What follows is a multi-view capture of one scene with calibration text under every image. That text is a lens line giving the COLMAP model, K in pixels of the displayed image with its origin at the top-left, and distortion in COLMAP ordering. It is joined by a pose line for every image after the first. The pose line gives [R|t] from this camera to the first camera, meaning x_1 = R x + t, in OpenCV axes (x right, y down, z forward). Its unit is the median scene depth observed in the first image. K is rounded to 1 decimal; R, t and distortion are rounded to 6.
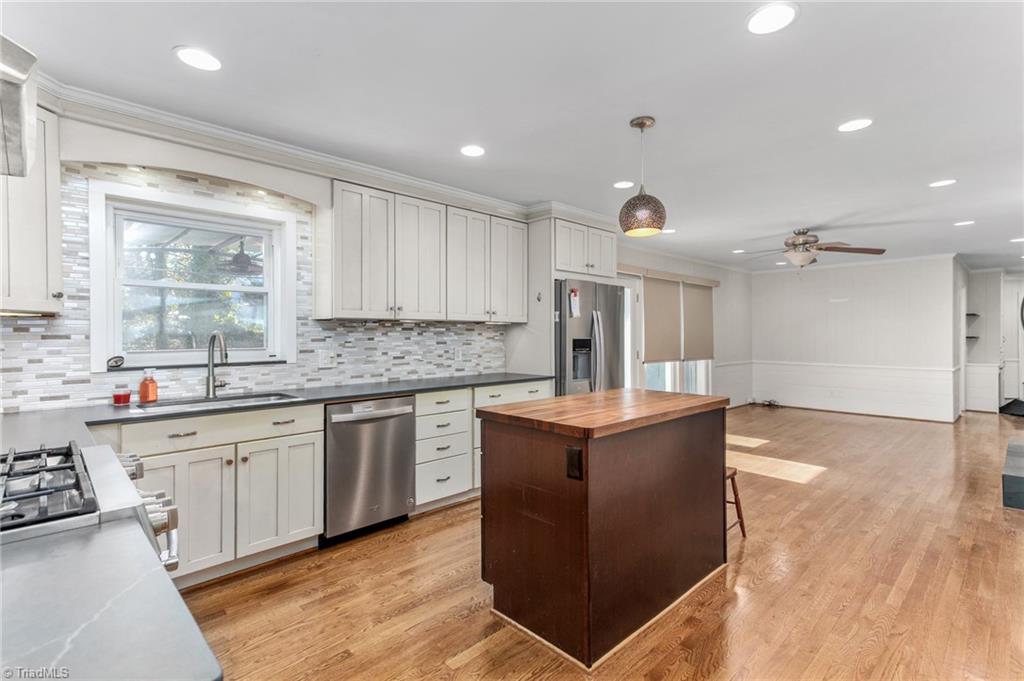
lens RADIAL K [[493.3, 0, 516.5], [0, 493.3, 339.0], [0, 0, 1]] dist [0.030927, 0.001958]
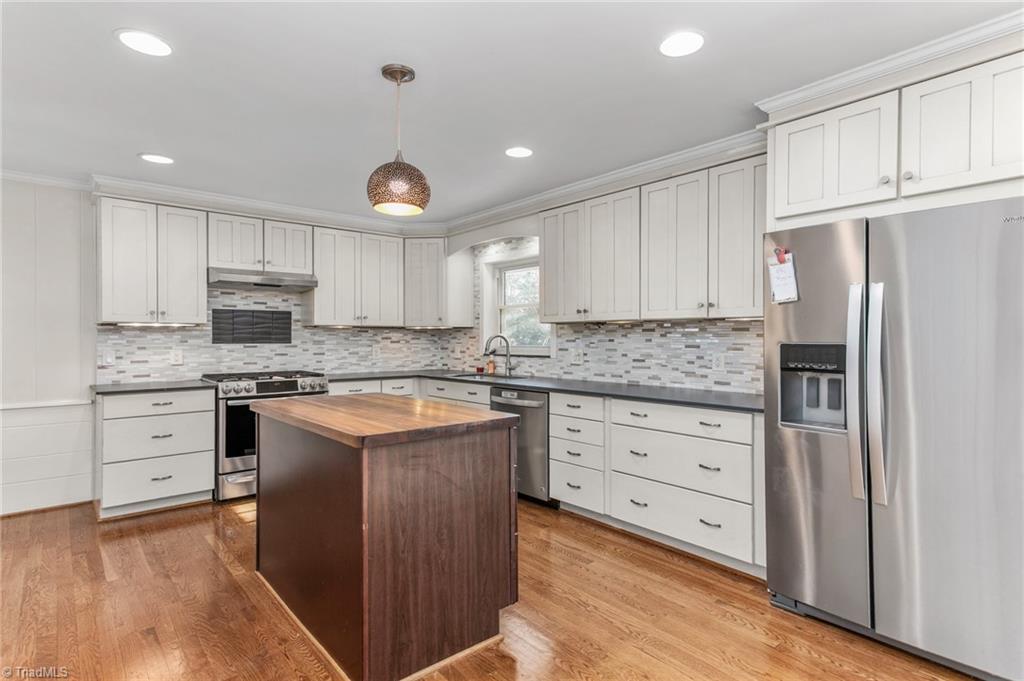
lens RADIAL K [[493.3, 0, 516.6], [0, 493.3, 336.3], [0, 0, 1]] dist [0.030927, 0.001958]
pose [[-0.020847, 0.001174, -0.999782, 0.711154], [-0.007287, 0.999973, 0.001326, -0.008039], [0.999756, 0.007313, -0.020838, 0.784357]]
